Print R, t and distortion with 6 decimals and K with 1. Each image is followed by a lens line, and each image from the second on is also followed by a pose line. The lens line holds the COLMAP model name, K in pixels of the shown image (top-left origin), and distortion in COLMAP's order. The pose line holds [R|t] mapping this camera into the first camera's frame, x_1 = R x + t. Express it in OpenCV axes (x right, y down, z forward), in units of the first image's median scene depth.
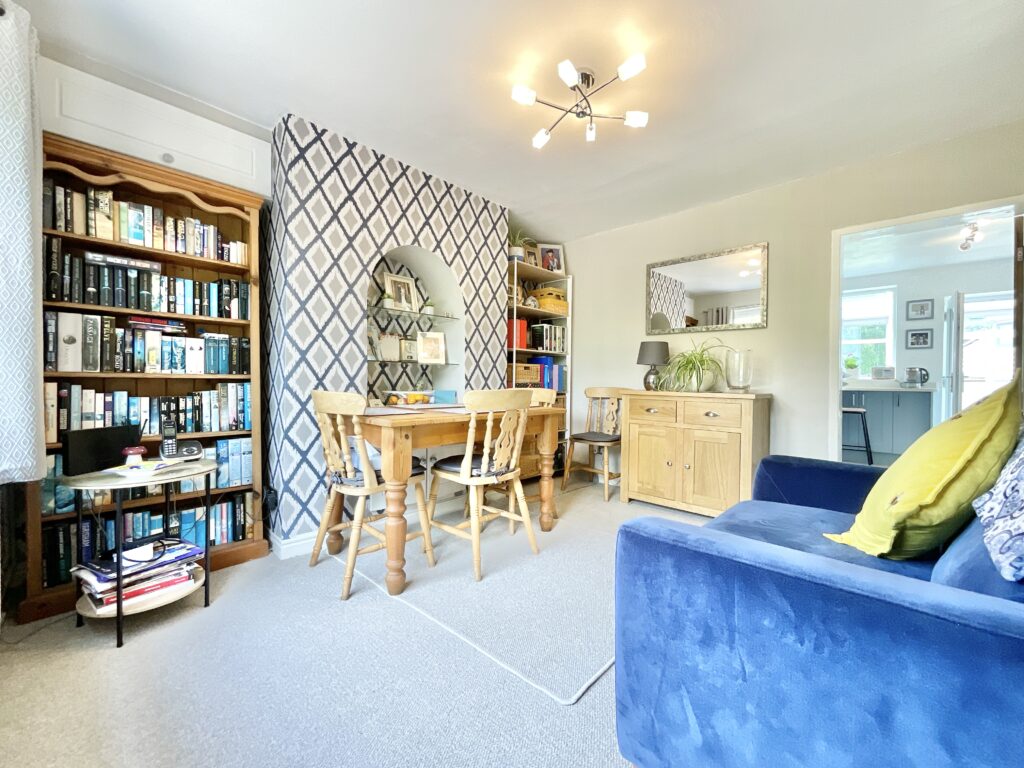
lens RADIAL K [[416.8, 0, 511.3], [0, 416.8, 384.3], [0, 0, 1]] dist [-0.006622, -0.000077]
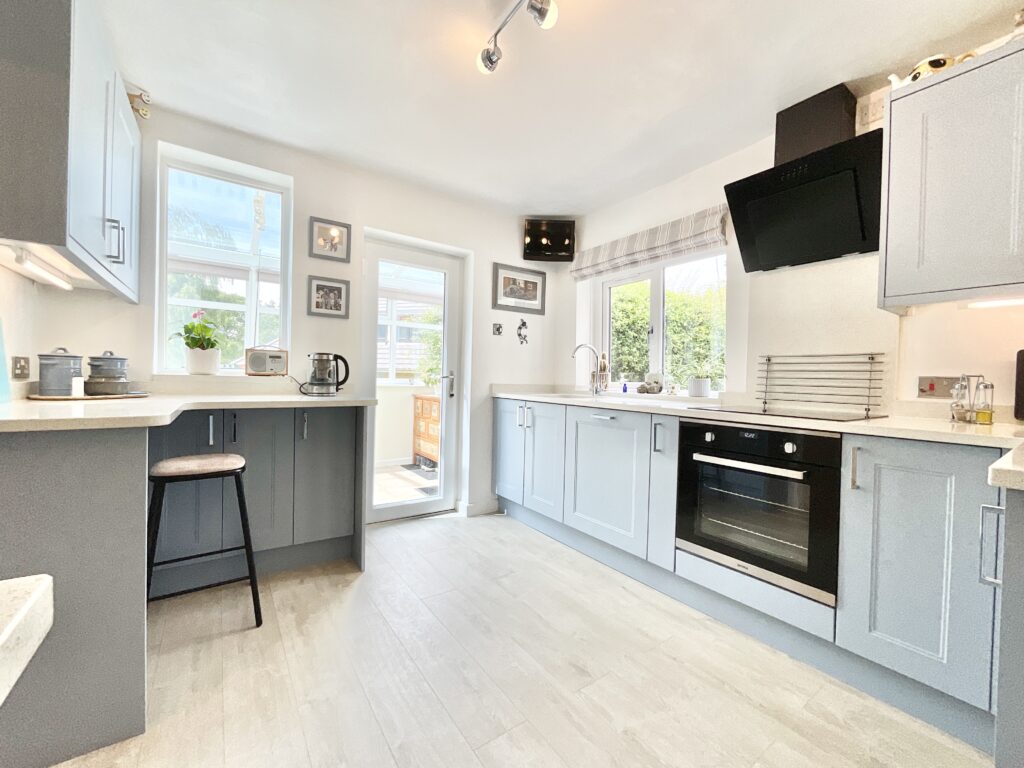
lens RADIAL K [[416.8, 0, 508.7], [0, 416.8, 381.3], [0, 0, 1]] dist [-0.006622, -0.000077]
pose [[0.213062, -0.014303, 0.976934, 0.527589], [-0.007300, 0.999842, 0.016231, -0.015846], [-0.977011, -0.010590, 0.212924, 0.671388]]
